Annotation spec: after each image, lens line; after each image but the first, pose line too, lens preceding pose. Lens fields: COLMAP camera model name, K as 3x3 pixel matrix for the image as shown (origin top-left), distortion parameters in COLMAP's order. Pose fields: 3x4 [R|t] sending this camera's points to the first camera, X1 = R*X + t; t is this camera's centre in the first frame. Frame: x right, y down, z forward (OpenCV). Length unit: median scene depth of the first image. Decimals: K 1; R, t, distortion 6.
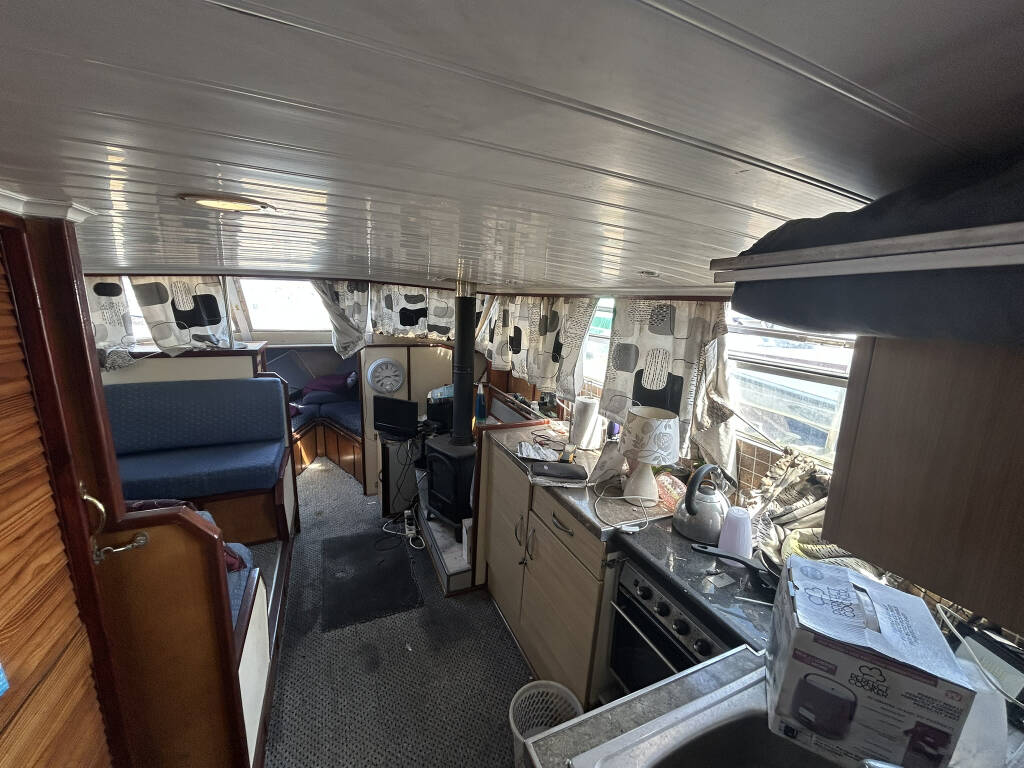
lens RADIAL K [[408.9, 0, 510.3], [0, 408.9, 384.5], [0, 0, 1]] dist [0.001763, 0.000590]
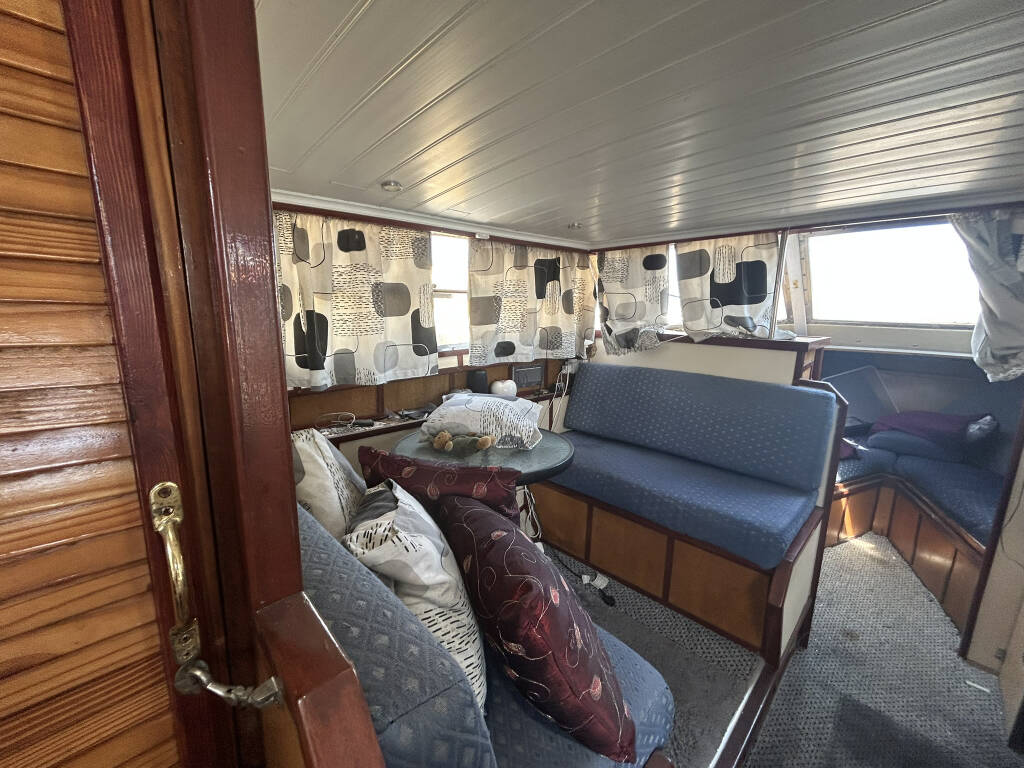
lens RADIAL K [[408.9, 0, 510.3], [0, 408.9, 384.5], [0, 0, 1]] dist [0.001763, 0.000590]
pose [[0.349798, 0.150459, -0.924664, -0.161929], [-0.197591, 0.976664, 0.084172, 0.014015], [0.915750, 0.153263, 0.371365, 0.309262]]
